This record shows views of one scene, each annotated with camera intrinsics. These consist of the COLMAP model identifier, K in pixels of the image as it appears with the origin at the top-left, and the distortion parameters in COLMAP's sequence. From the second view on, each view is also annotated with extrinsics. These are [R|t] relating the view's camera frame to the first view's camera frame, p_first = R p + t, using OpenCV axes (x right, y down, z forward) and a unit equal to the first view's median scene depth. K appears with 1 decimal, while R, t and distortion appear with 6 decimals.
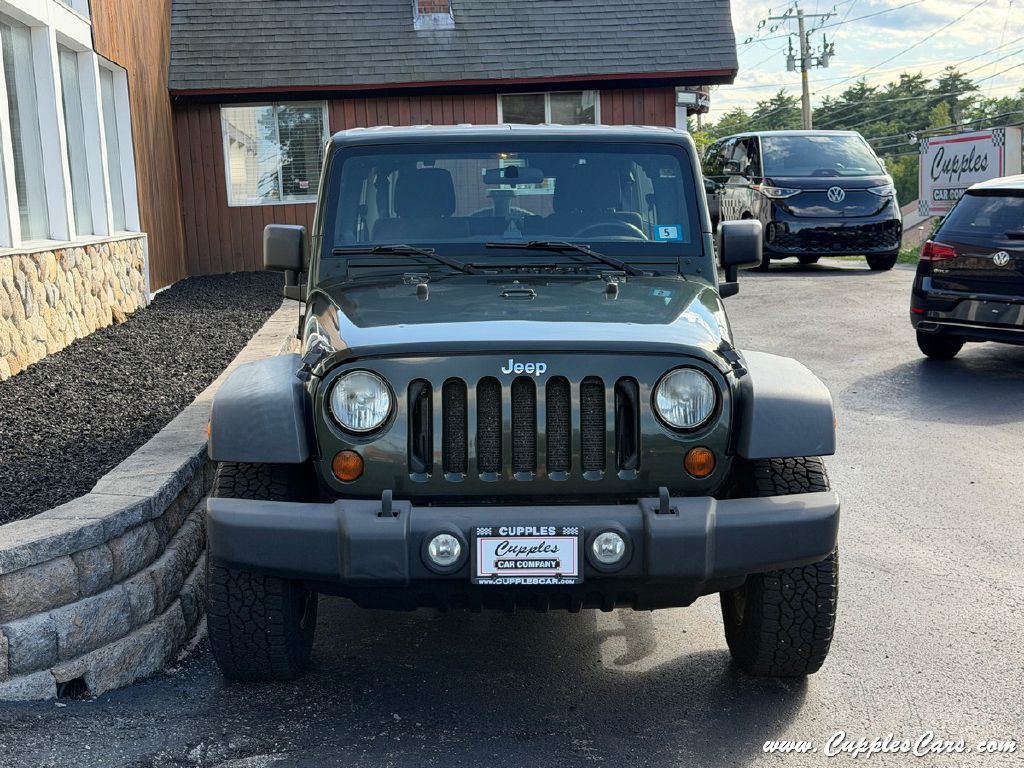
lens RADIAL K [[1388.4, 0, 506.8], [0, 1388.4, 385.0], [0, 0, 1]] dist [0.089988, 0.000000]
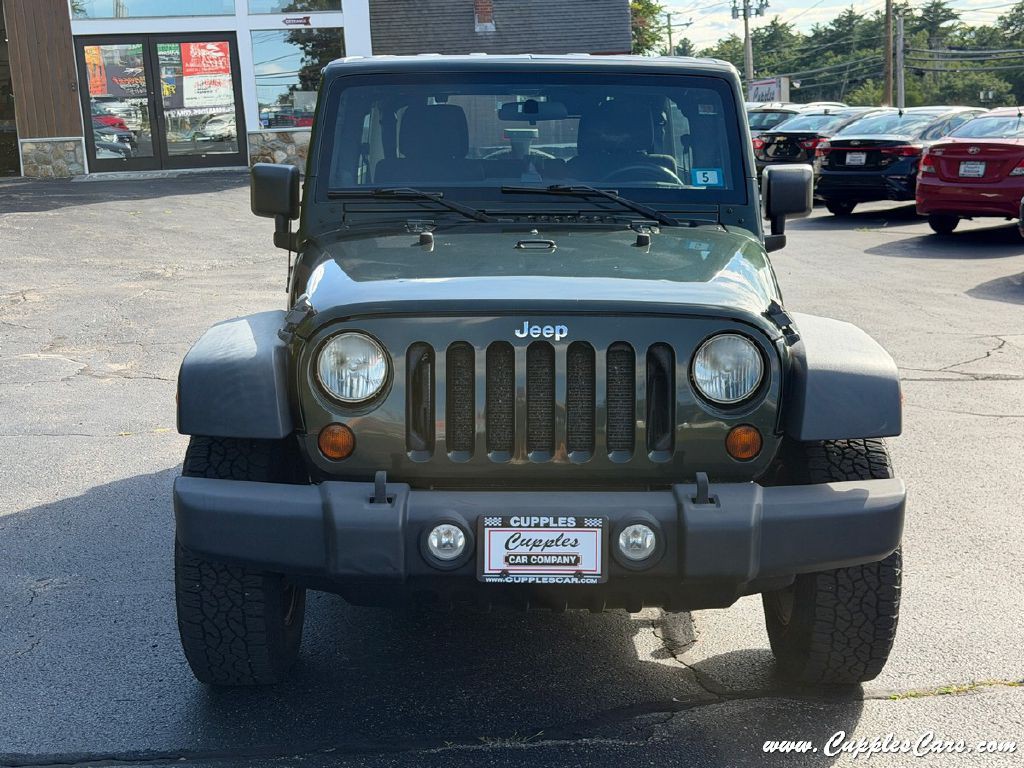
lens RADIAL K [[1423.1, 0, 521.0], [0, 1423.1, 377.0], [0, 0, 1]] dist [0.119432, 0.000000]
pose [[0.999926, 0.011766, -0.003202, 0.002782], [-0.011675, 0.999562, 0.027198, -0.007757], [0.003520, -0.027158, 0.999625, 0.113623]]
